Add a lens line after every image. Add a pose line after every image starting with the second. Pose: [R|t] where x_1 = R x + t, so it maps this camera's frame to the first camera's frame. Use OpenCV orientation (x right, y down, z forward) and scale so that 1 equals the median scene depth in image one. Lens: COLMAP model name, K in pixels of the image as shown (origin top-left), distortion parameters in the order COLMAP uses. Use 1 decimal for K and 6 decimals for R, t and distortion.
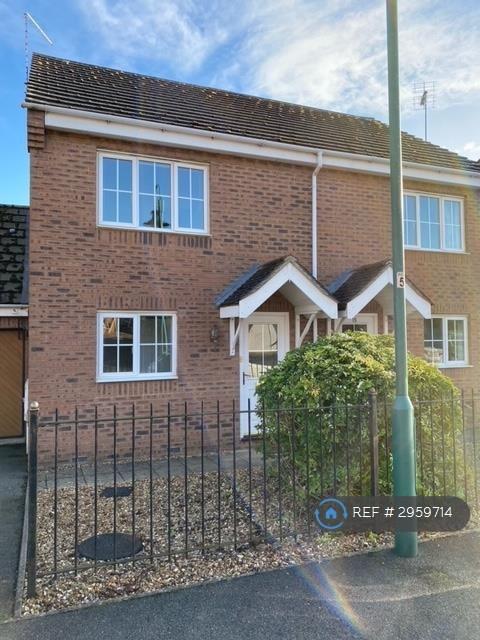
lens RADIAL K [[498.6, 0, 240.0], [0, 498.6, 320.0], [0, 0, 1]] dist [0.090764, -0.113970]
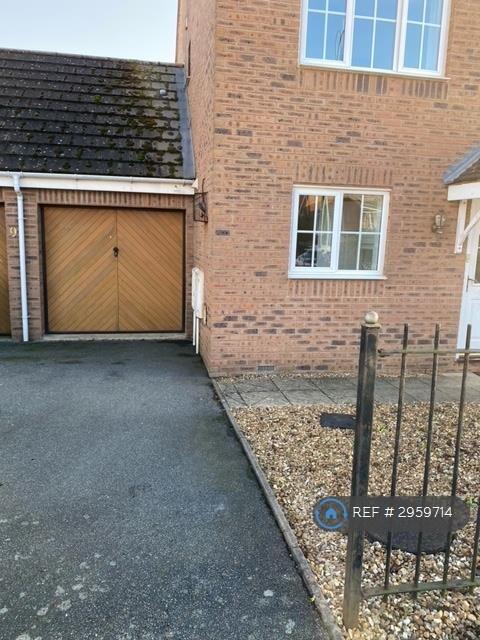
lens RADIAL K [[498.6, 0, 240.0], [0, 498.6, 320.0], [0, 0, 1]] dist [0.090764, -0.113970]
pose [[0.979748, 0.073449, -0.186278, -0.196800], [-0.034705, 0.978503, 0.203290, 0.029008], [0.197205, -0.192708, 0.961235, 0.198349]]
